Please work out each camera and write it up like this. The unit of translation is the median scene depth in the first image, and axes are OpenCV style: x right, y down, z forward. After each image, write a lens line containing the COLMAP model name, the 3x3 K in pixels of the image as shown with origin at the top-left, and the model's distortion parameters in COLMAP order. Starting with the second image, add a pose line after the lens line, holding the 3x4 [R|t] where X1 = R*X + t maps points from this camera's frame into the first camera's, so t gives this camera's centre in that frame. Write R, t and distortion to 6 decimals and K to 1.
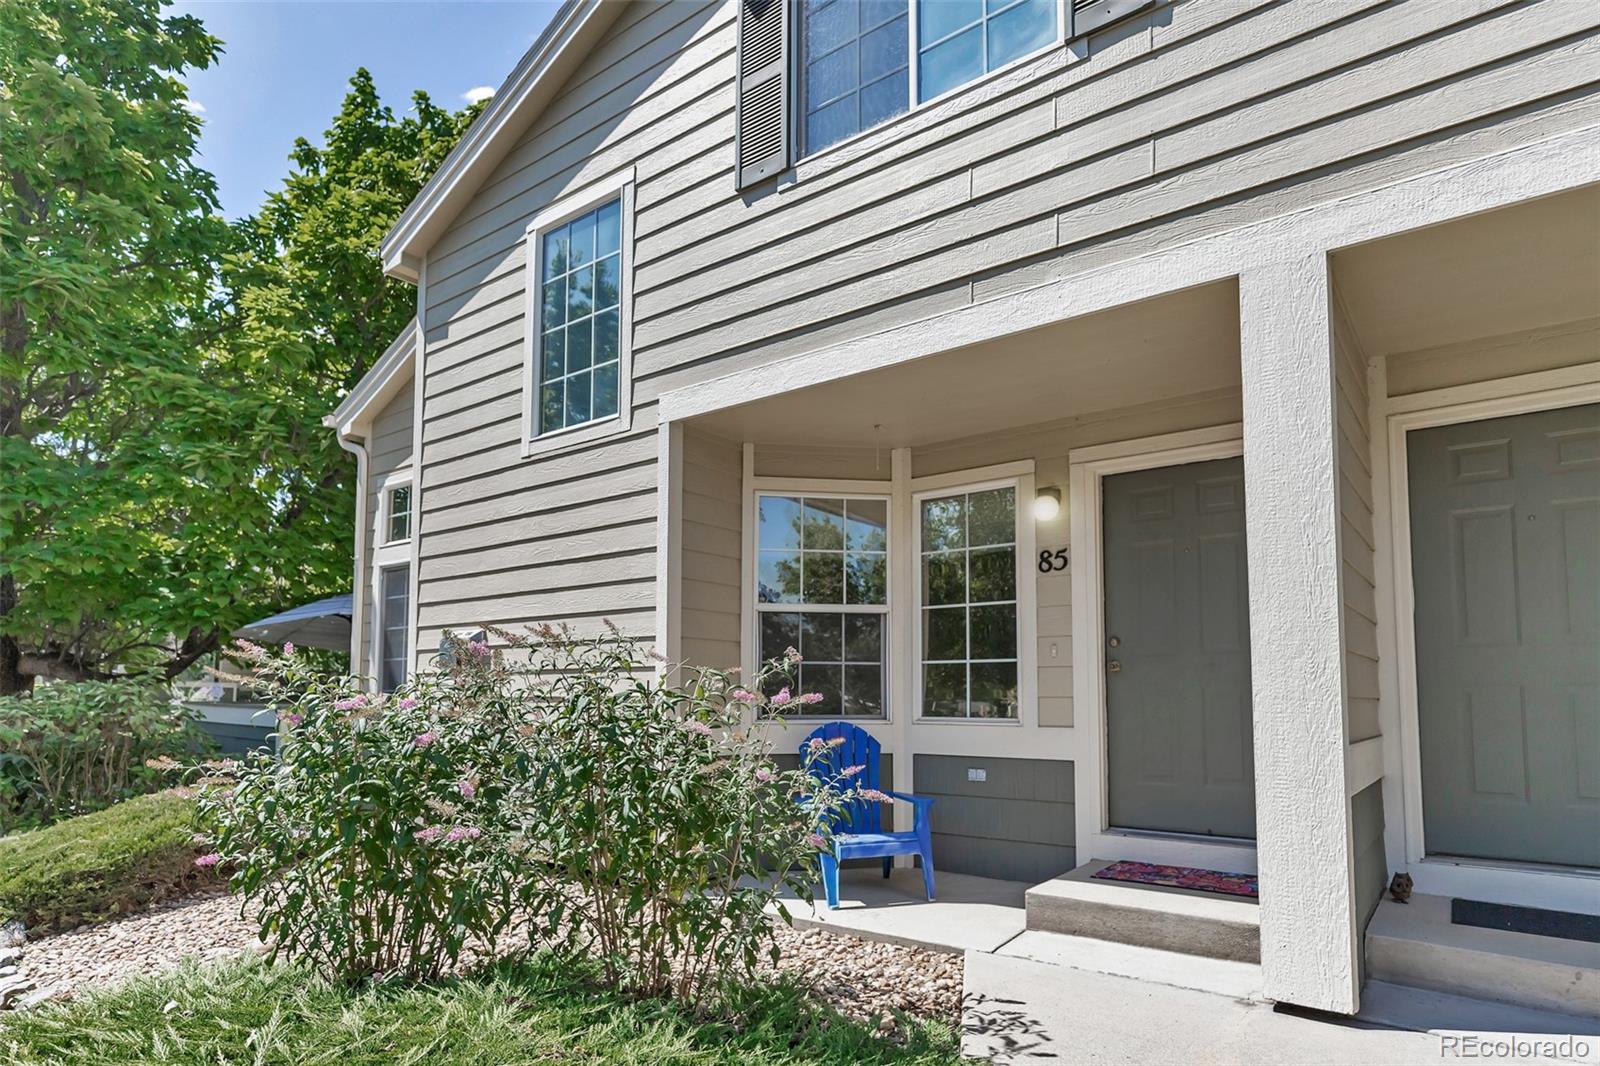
lens RADIAL K [[912.9, 0, 776.4], [0, 912.9, 635.9], [0, 0, 1]] dist [-0.007572, -0.000165]
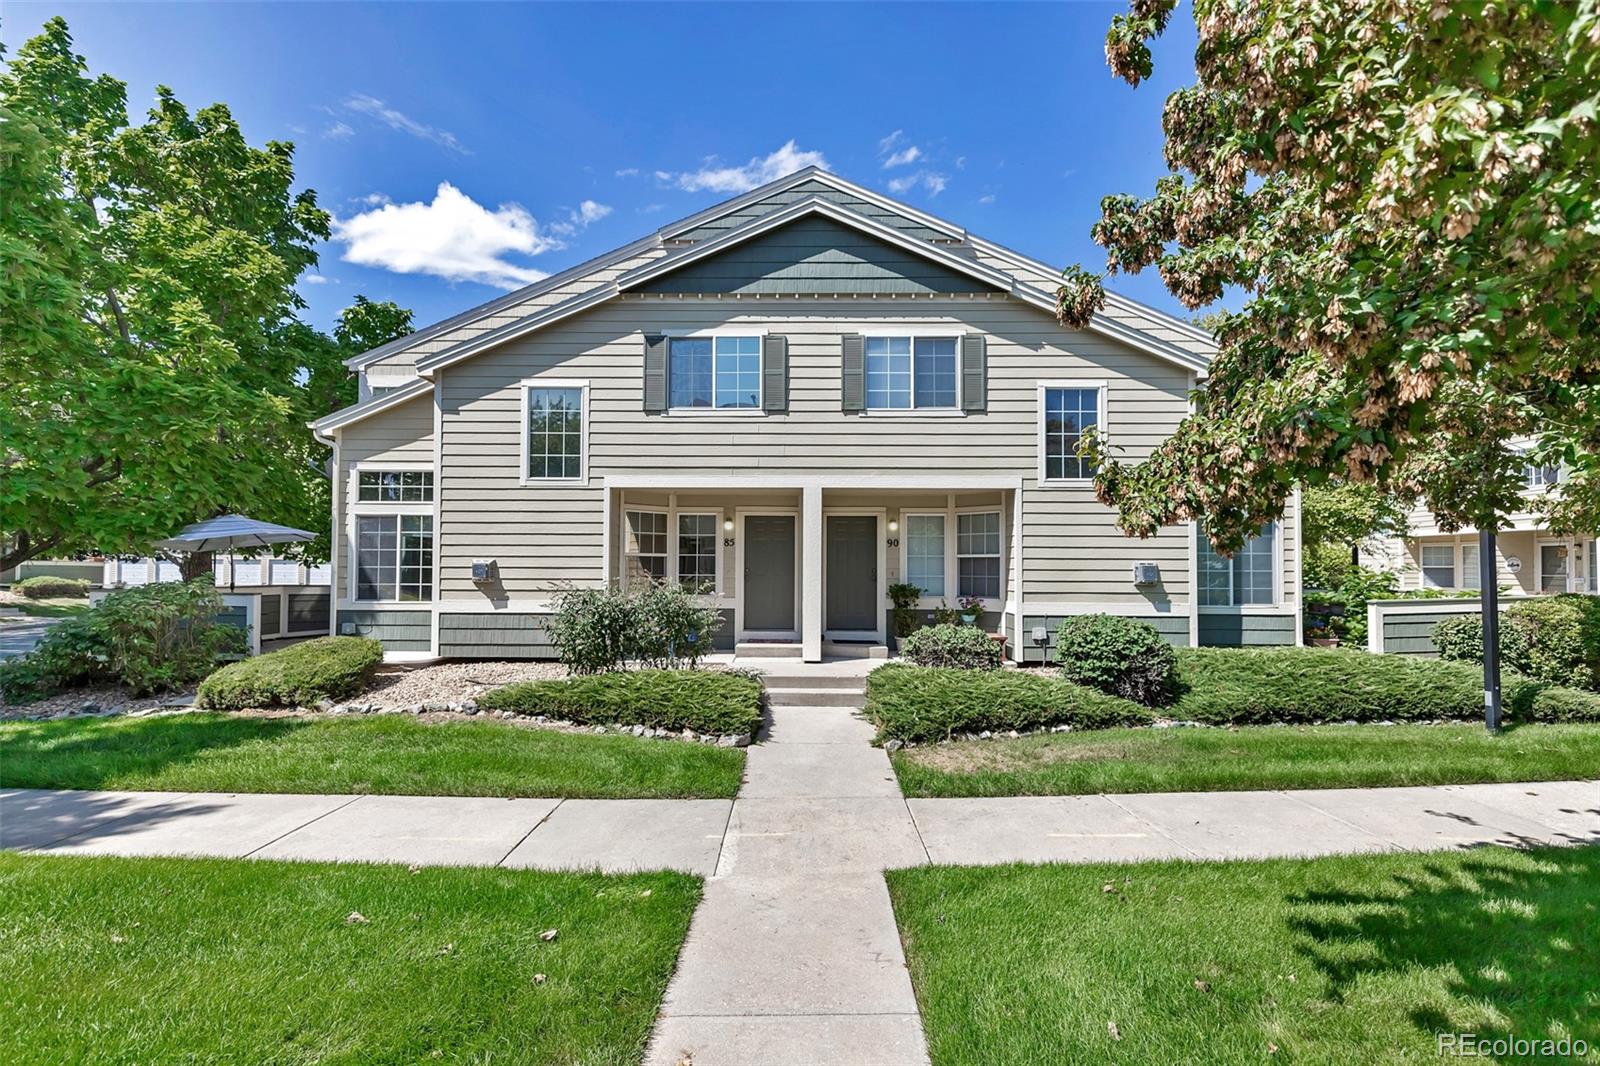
lens RADIAL K [[697.4, 0, 803.6], [0, 697.4, 548.5], [0, 0, 1]] dist [0.000924, 0.000148]
pose [[0.779768, 0.019971, 0.625750, -0.909268], [-0.045505, 0.998655, 0.024834, -0.125363], [-0.624413, -0.047840, 0.779628, -0.917146]]
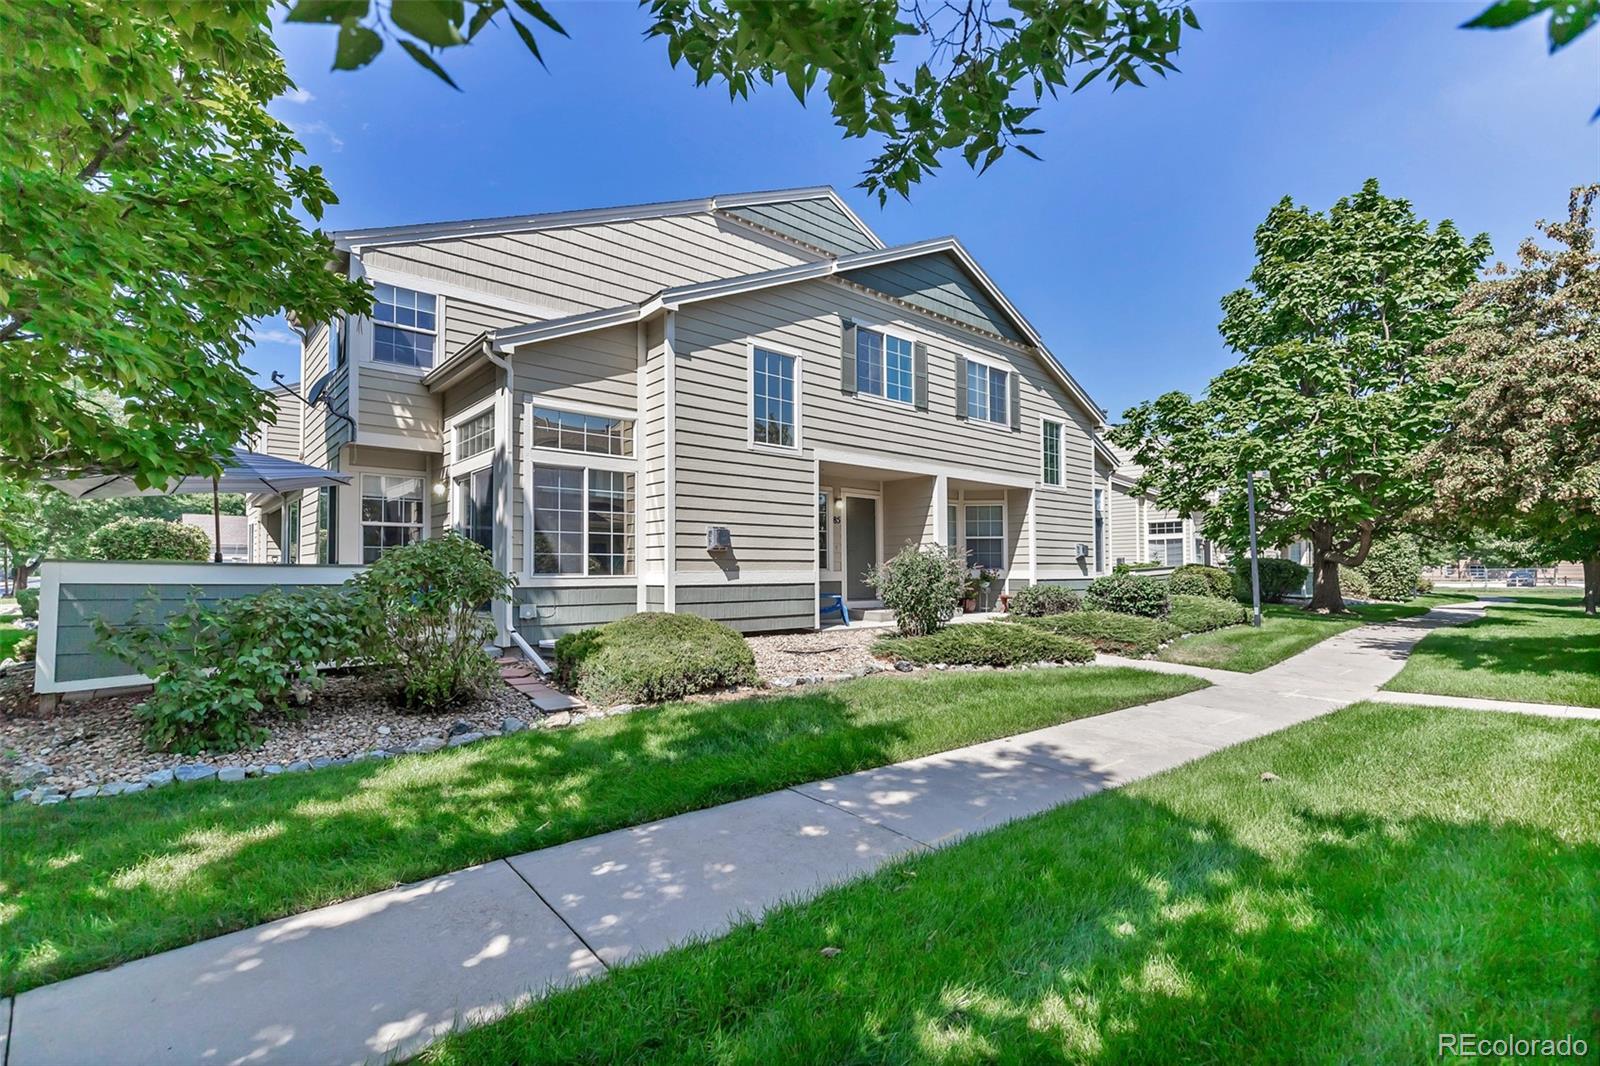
lens RADIAL K [[697.4, 0, 801.1], [0, 697.4, 545.5], [0, 0, 1]] dist [0.000924, 0.000148]
pose [[0.200186, 0.036135, 0.979091, -2.064190], [-0.062786, 0.997739, -0.023986, 0.071715], [-0.977744, -0.056671, 0.202002, 0.588390]]
